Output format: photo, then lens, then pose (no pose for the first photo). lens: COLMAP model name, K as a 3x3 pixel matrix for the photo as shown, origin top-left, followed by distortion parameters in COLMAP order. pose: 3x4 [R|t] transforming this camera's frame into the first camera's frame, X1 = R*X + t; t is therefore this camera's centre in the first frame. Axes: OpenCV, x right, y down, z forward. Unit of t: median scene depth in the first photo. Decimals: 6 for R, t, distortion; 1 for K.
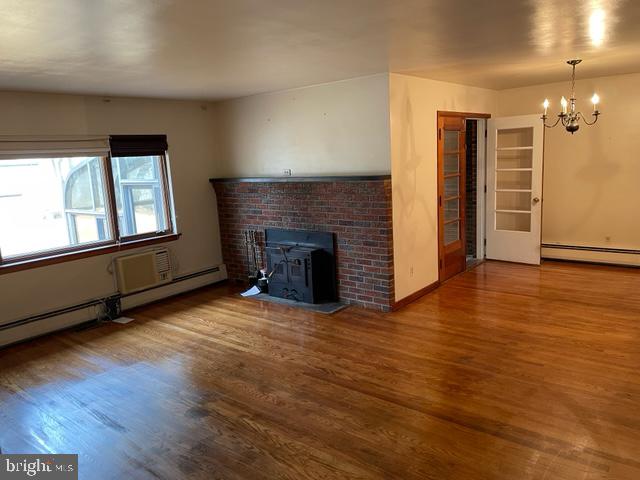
lens RADIAL K [[480.2, 0, 323.4], [0, 480.2, 240.2], [0, 0, 1]] dist [0.091583, -0.138744]
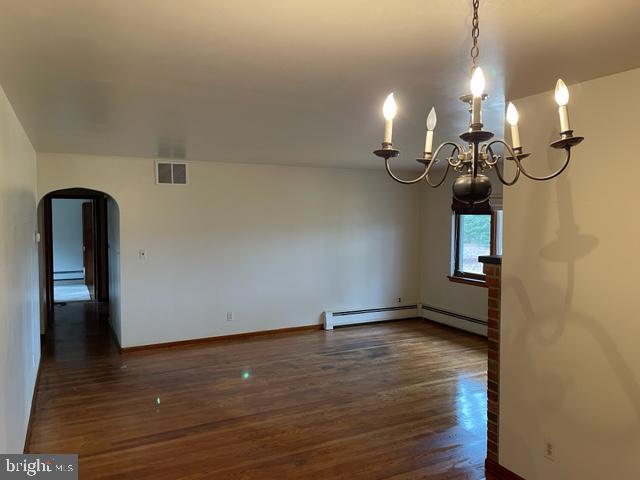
lens RADIAL K [[480.2, 0, 323.4], [0, 480.2, 240.2], [0, 0, 1]] dist [0.091583, -0.138744]
pose [[-0.399495, 0.097128, -0.911575, 0.911248], [-0.141896, 0.975836, 0.166160, -0.259223], [0.905687, 0.195729, -0.376060, 1.139427]]
